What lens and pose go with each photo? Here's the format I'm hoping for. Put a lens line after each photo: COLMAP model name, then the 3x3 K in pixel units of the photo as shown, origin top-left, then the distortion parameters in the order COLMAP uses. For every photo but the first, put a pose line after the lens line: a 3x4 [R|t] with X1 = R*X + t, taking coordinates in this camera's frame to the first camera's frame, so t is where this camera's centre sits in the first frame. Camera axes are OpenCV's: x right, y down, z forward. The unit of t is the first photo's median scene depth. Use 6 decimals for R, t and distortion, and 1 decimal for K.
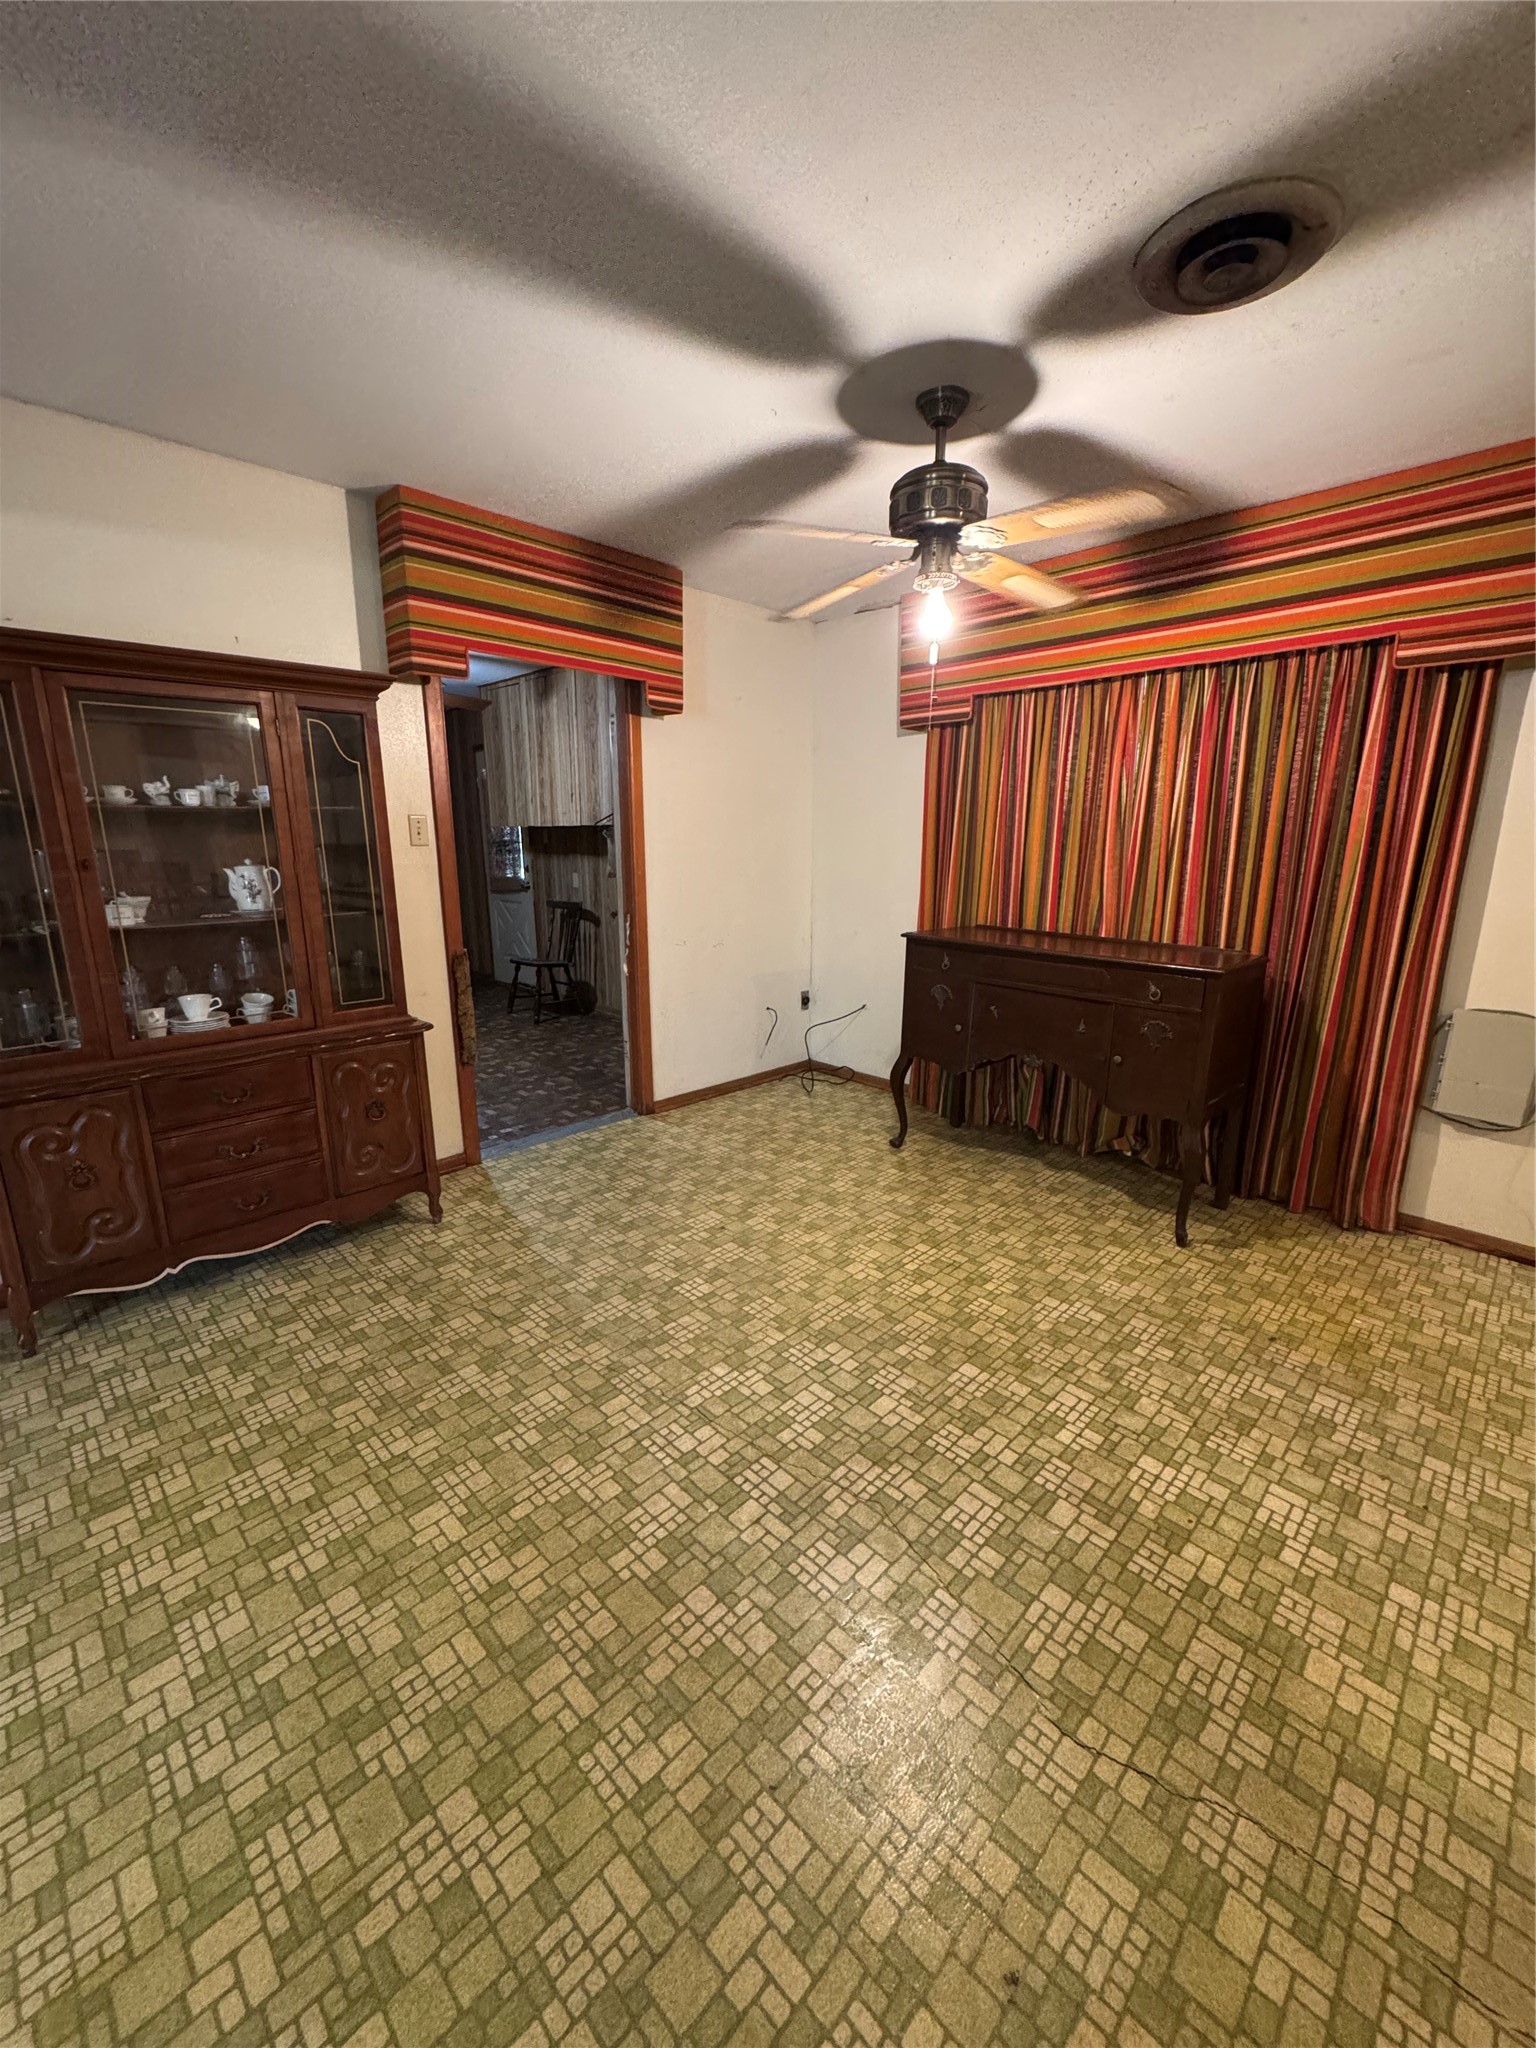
lens RADIAL K [[816.1, 0, 765.7], [0, 816.1, 1025.5], [0, 0, 1]] dist [-0.001776, -0.000217]
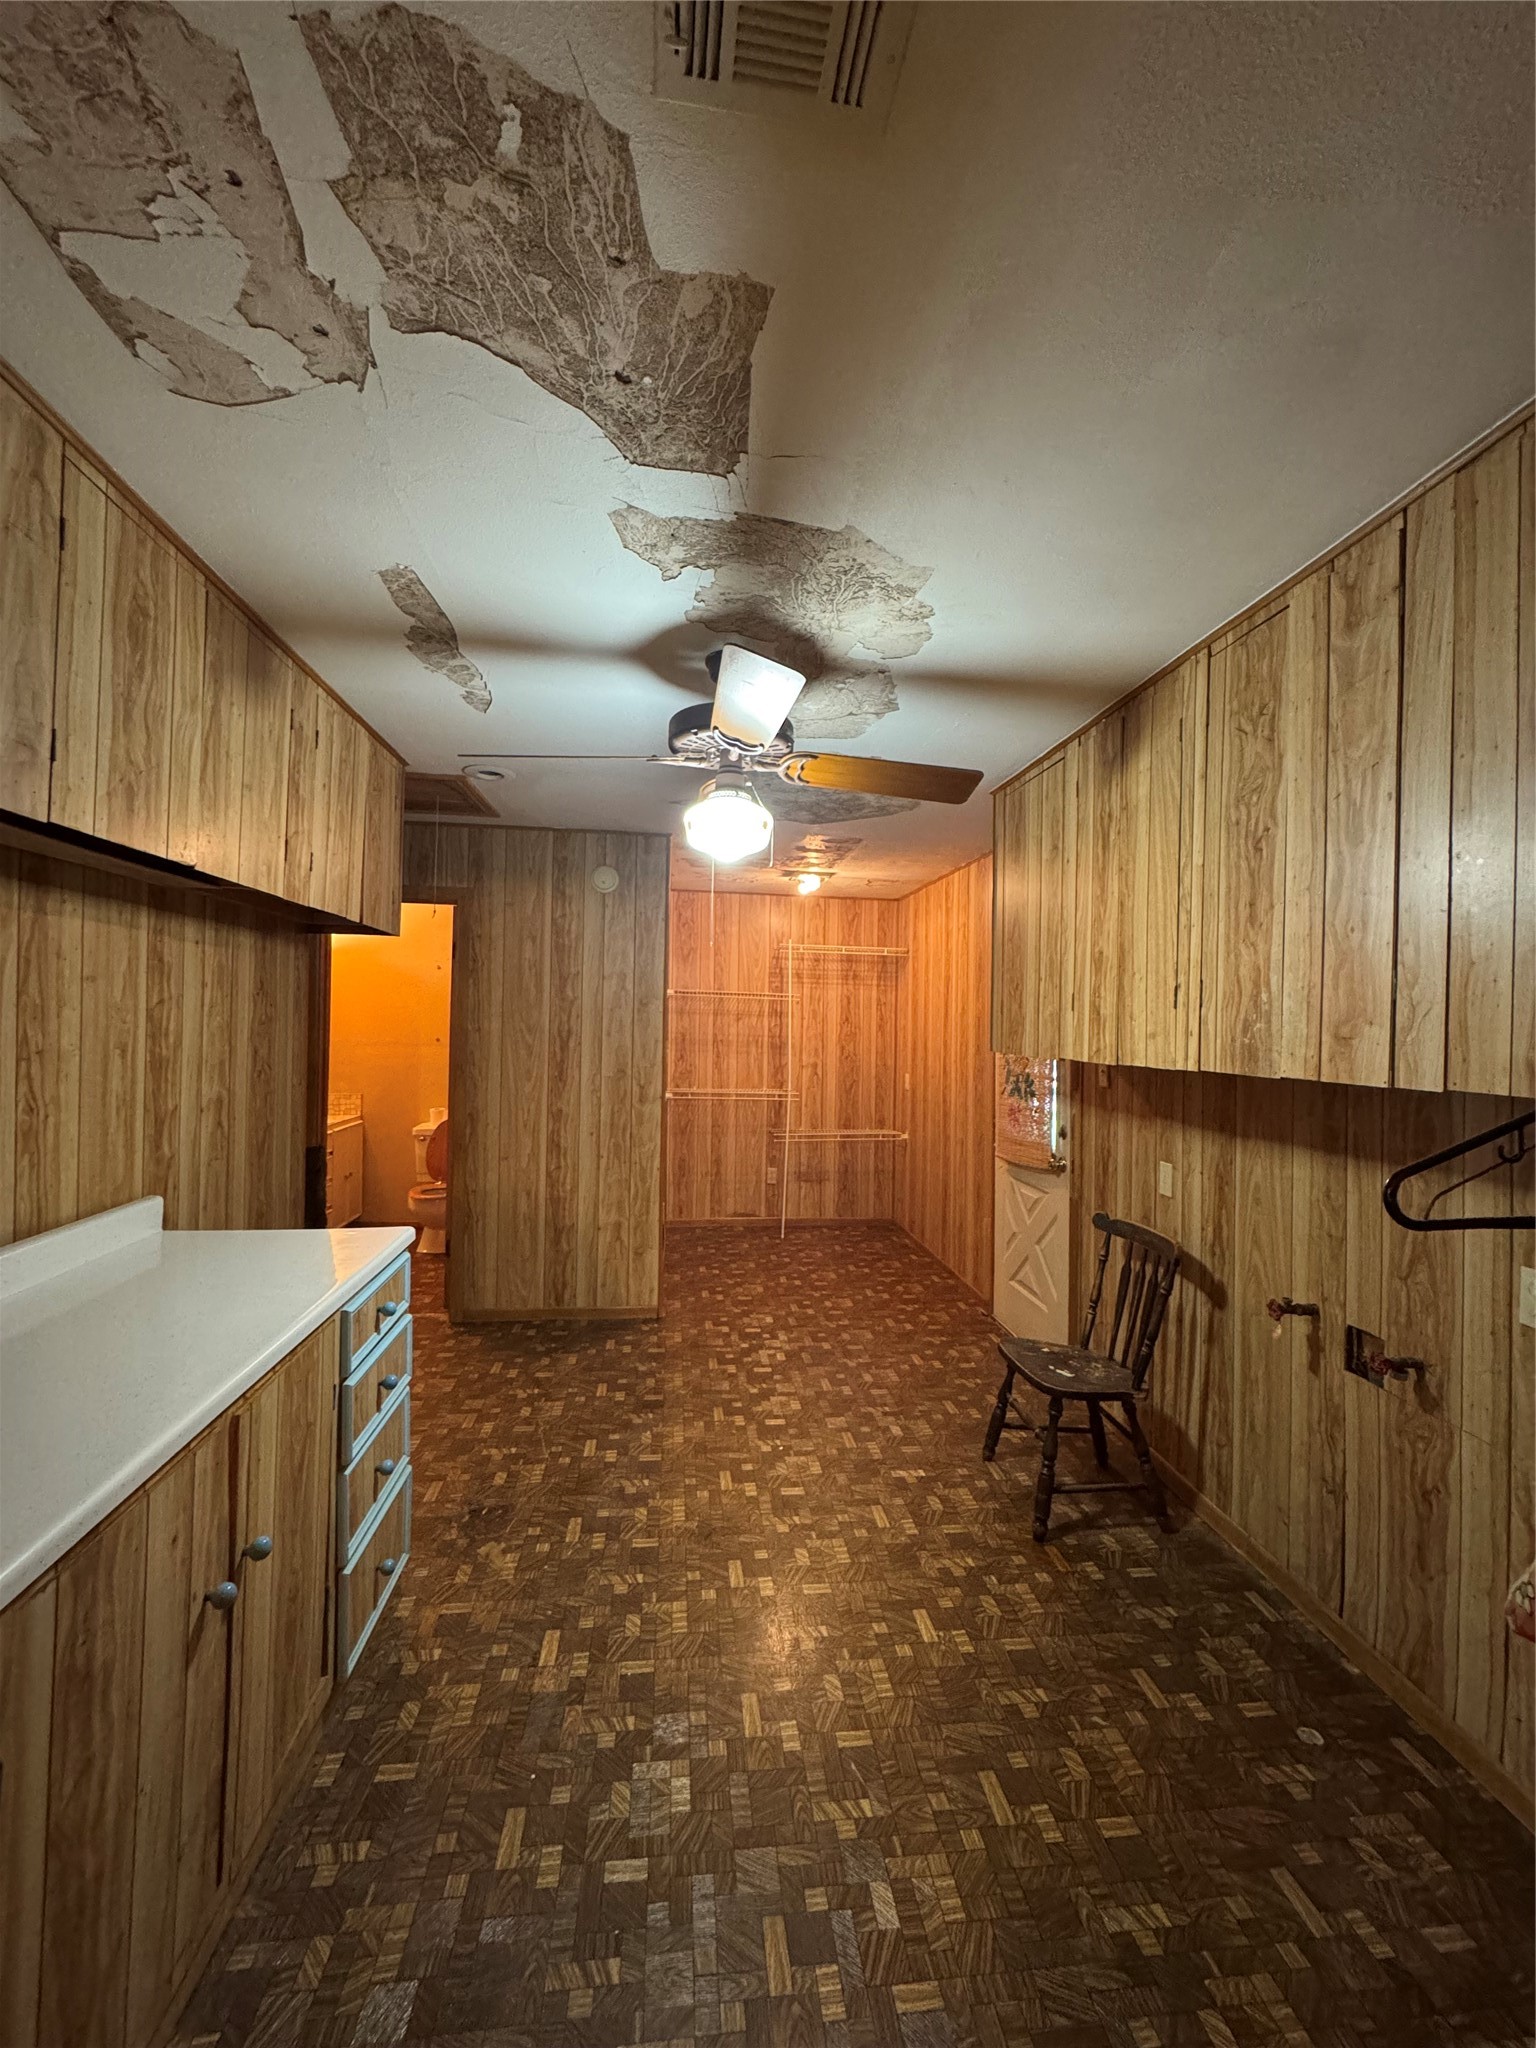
lens RADIAL K [[816.1, 0, 774.9], [0, 816.1, 1018.8], [0, 0, 1]] dist [-0.001776, -0.000217]
pose [[0.791348, 0.004331, -0.611350, -0.134899], [-0.158444, 0.967262, -0.198242, -0.144996], [0.590477, 0.253743, 0.766127, 0.531678]]
